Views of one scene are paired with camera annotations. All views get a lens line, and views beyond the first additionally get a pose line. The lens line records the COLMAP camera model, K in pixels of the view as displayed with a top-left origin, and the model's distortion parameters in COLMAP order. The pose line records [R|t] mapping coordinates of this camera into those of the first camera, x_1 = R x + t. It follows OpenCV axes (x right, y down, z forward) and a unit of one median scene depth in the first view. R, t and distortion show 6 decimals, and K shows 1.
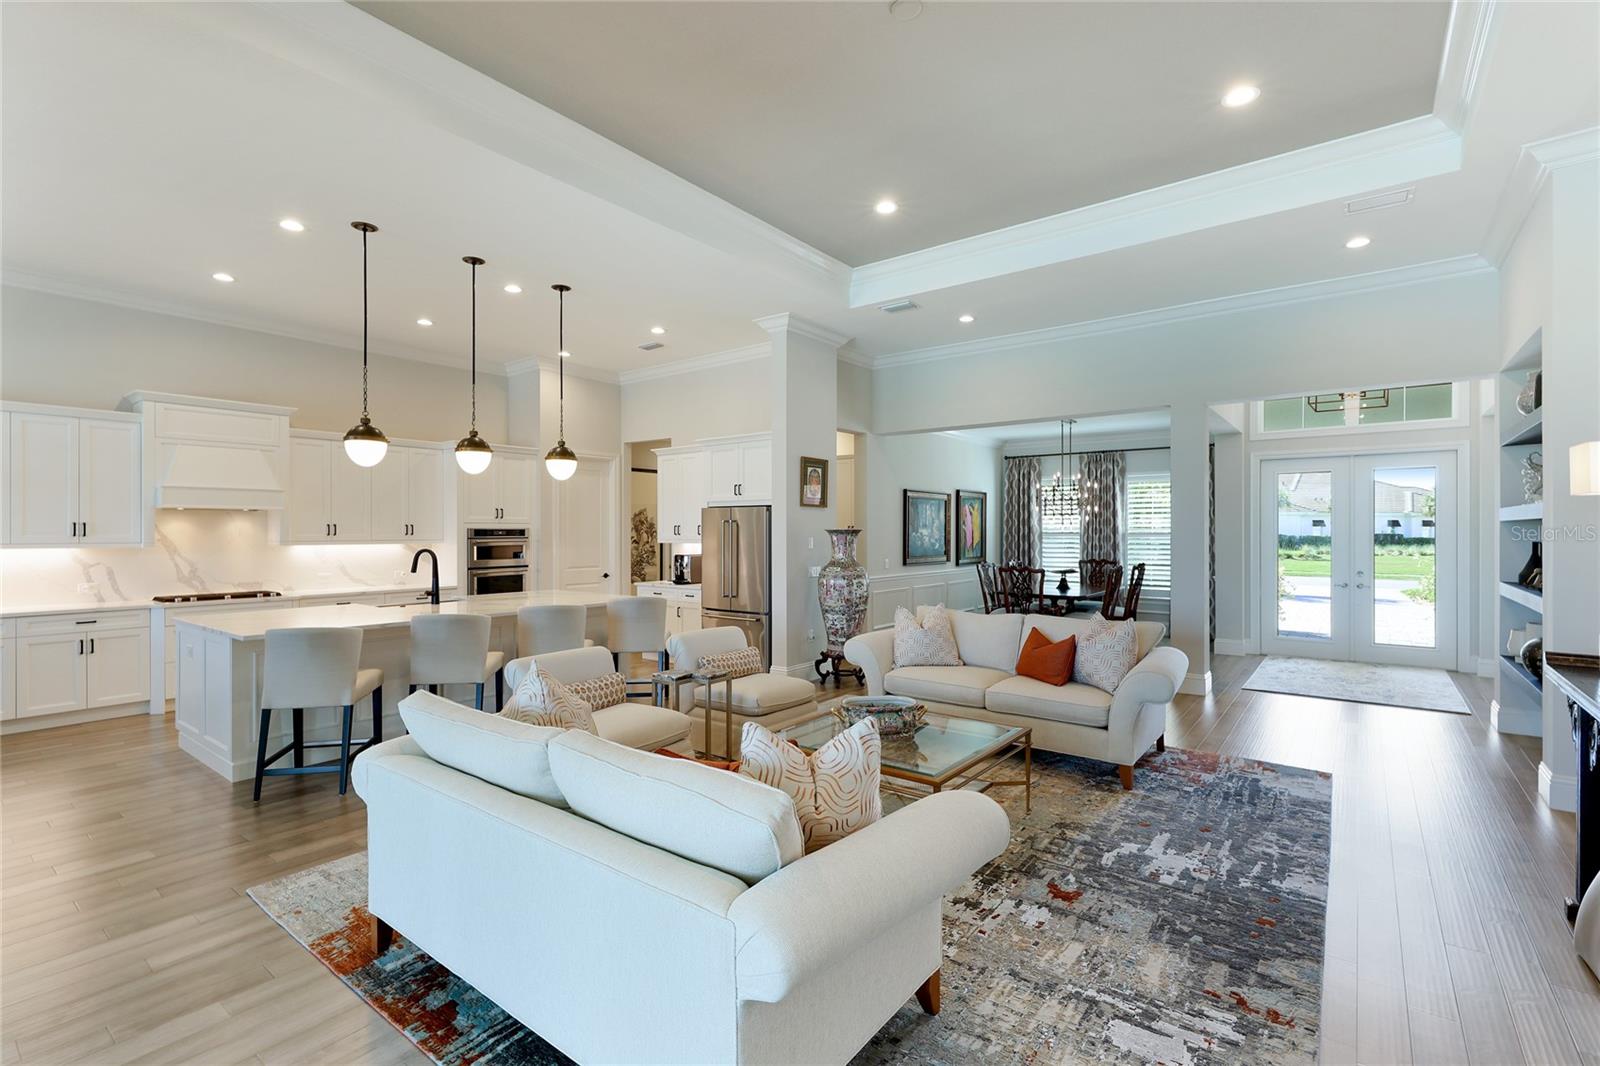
lens RADIAL K [[725.2, 0, 800.0], [0, 725.2, 533.0], [0, 0, 1]] dist [0.001476, -0.000485]
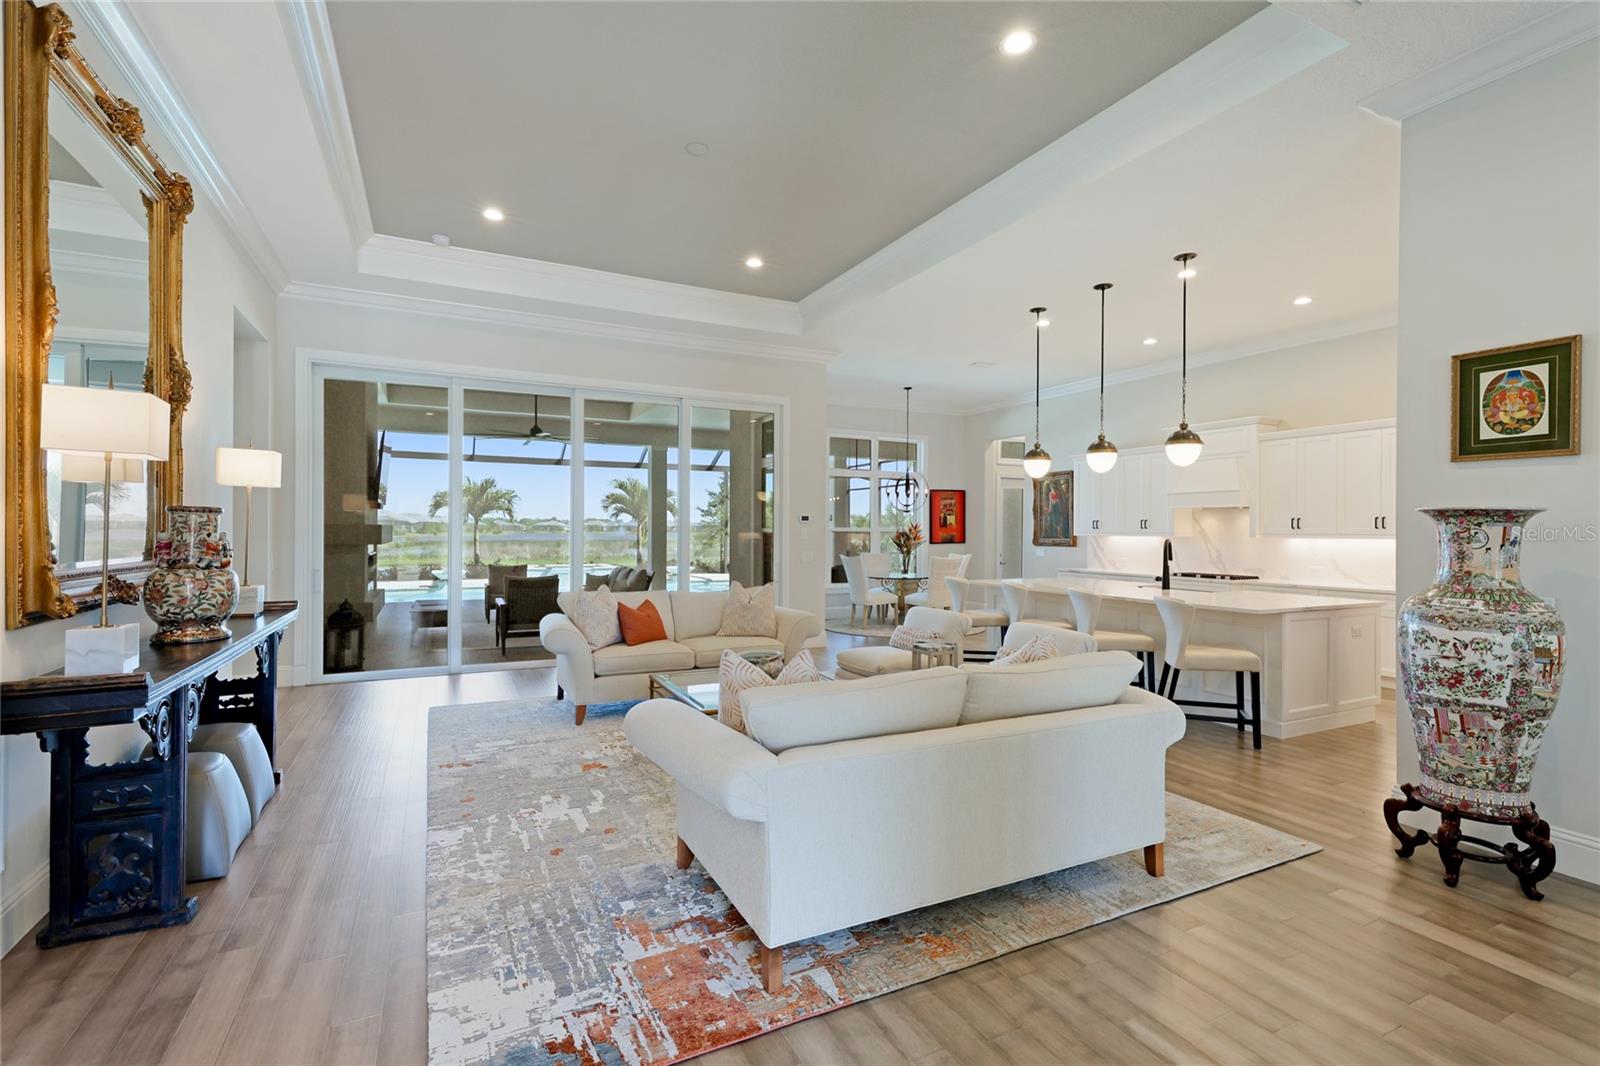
lens RADIAL K [[725.2, 0, 800.0], [0, 725.2, 533.0], [0, 0, 1]] dist [0.001476, -0.000485]
pose [[-0.435904, 0.000426, -0.899993, 1.003714], [-0.008784, 0.999950, 0.004727, 0.017513], [0.899950, 0.009966, -0.435878, 1.354977]]
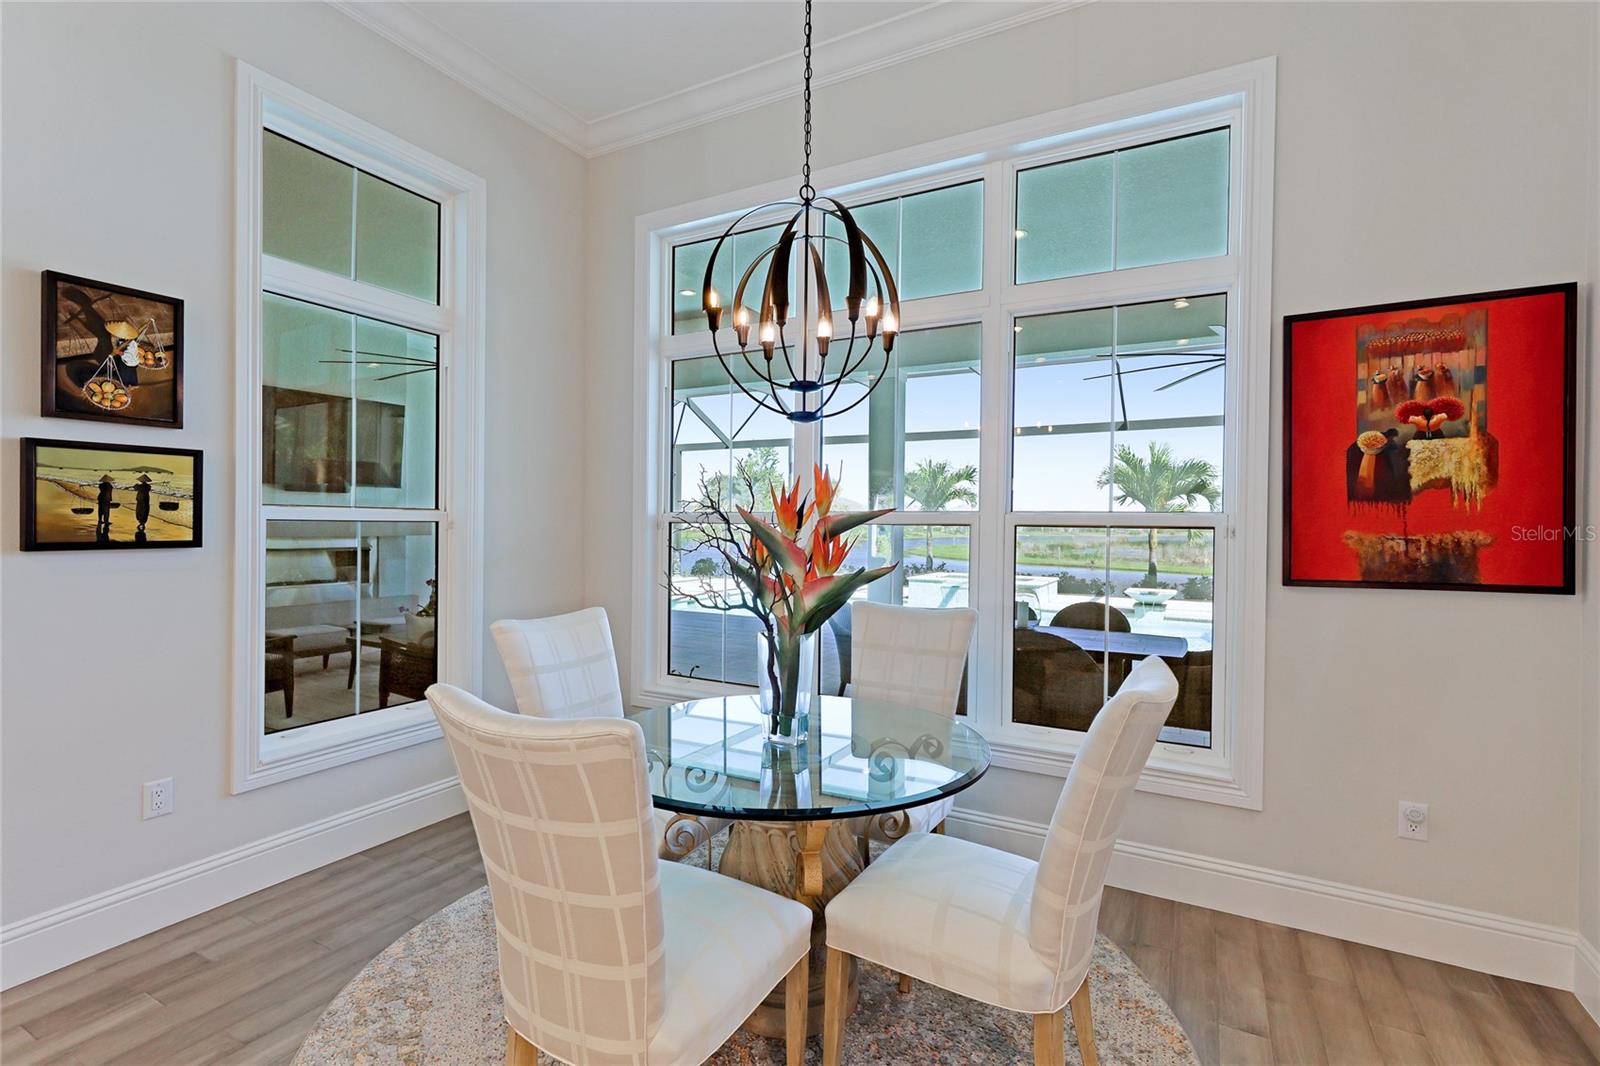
lens RADIAL K [[745.5, 0, 792.0], [0, 745.5, 530.4], [0, 0, 1]] dist [0.001775, 0.000881]
pose [[-0.987402, -0.009972, -0.157919, -1.309559], [-0.012060, 0.999852, 0.012270, 0.022517], [0.157773, 0.014020, -0.987376, 1.098450]]
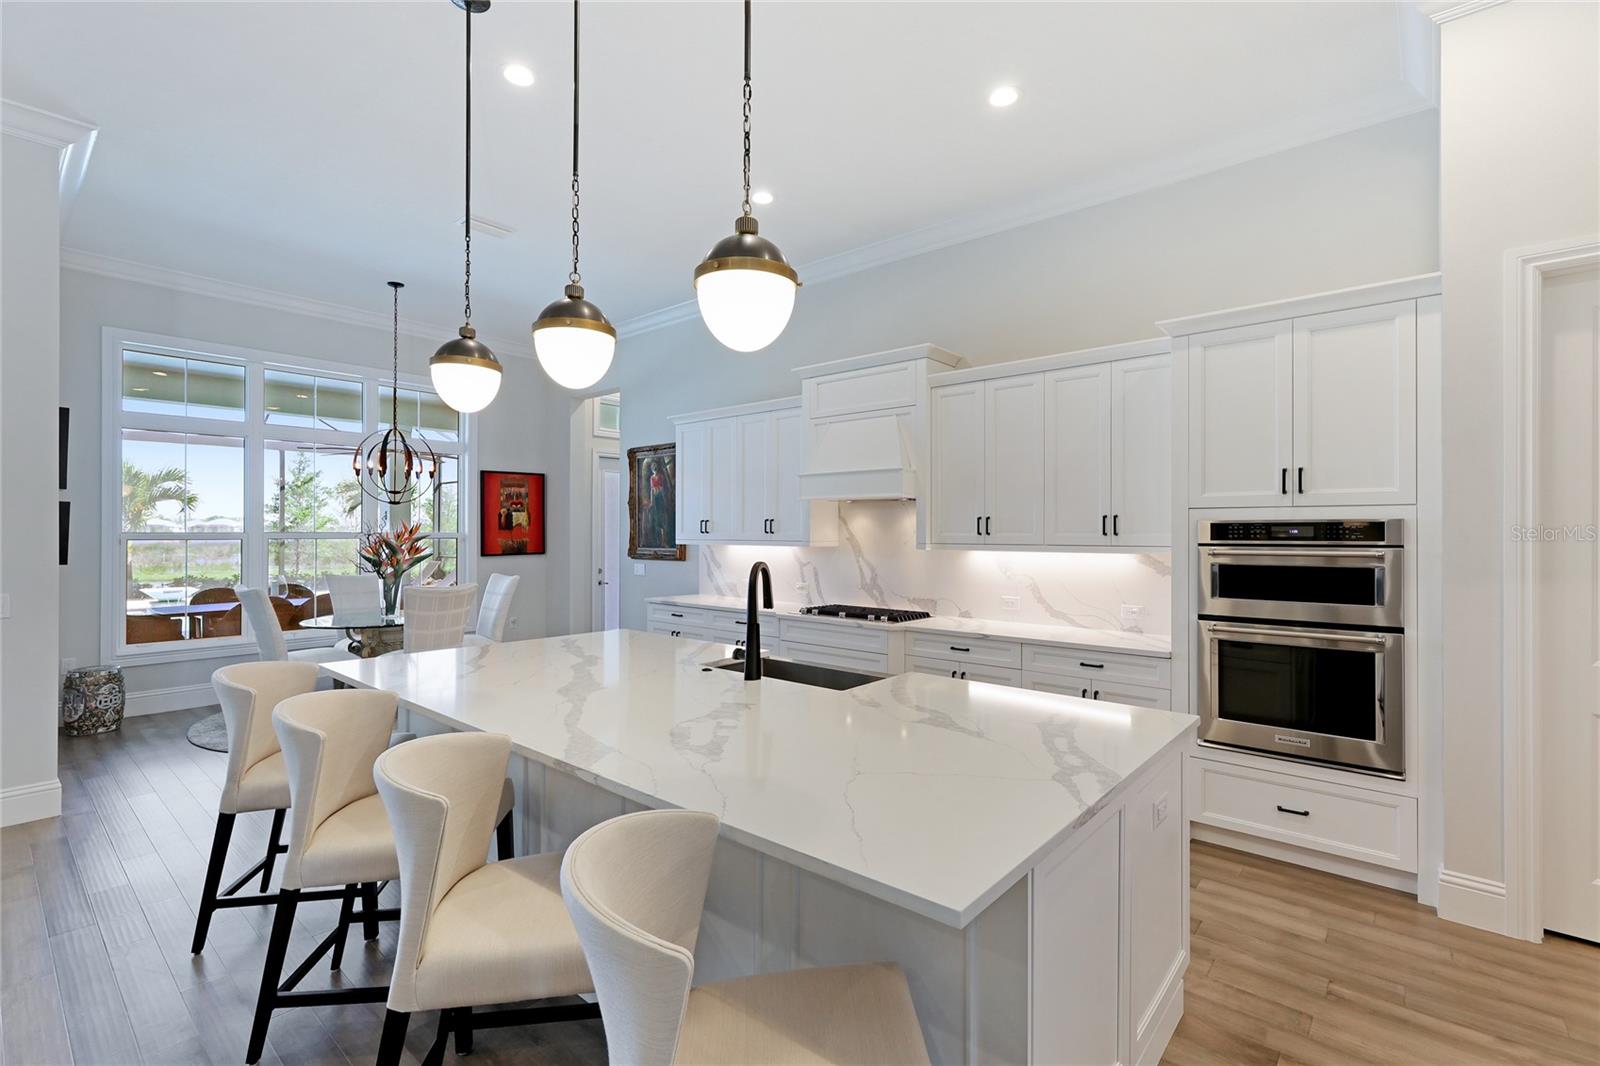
lens RADIAL K [[725.2, 0, 800.0], [0, 725.2, 533.0], [0, 0, 1]] dist [0.001476, -0.000485]
pose [[-0.058223, 0.000655, -0.998303, -0.037714], [-0.007457, 0.999972, 0.001091, 0.003406], [0.998276, 0.007508, -0.058217, 1.466311]]
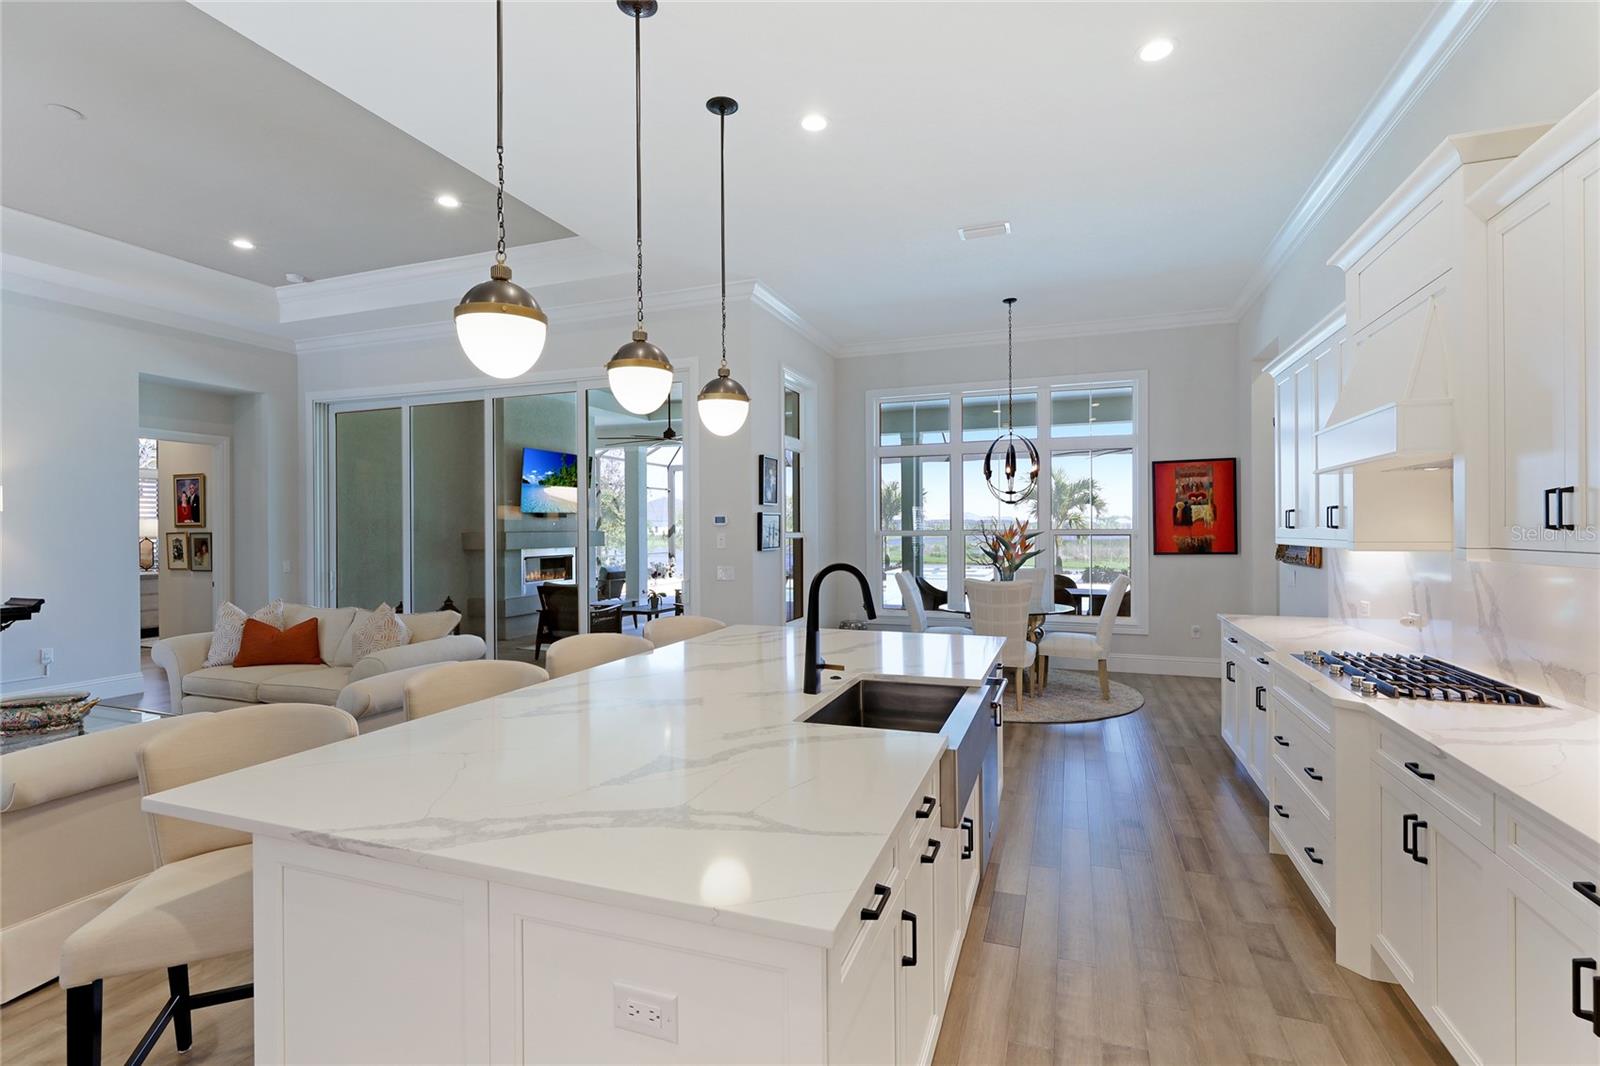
lens RADIAL K [[745.5, 0, 792.0], [0, 745.5, 530.4], [0, 0, 1]] dist [0.001775, 0.000881]
pose [[-0.955867, 0.005422, -0.293751, -0.498234], [0.004231, 0.999980, 0.004688, 0.001664], [0.293770, 0.003238, -0.955871, 1.960949]]
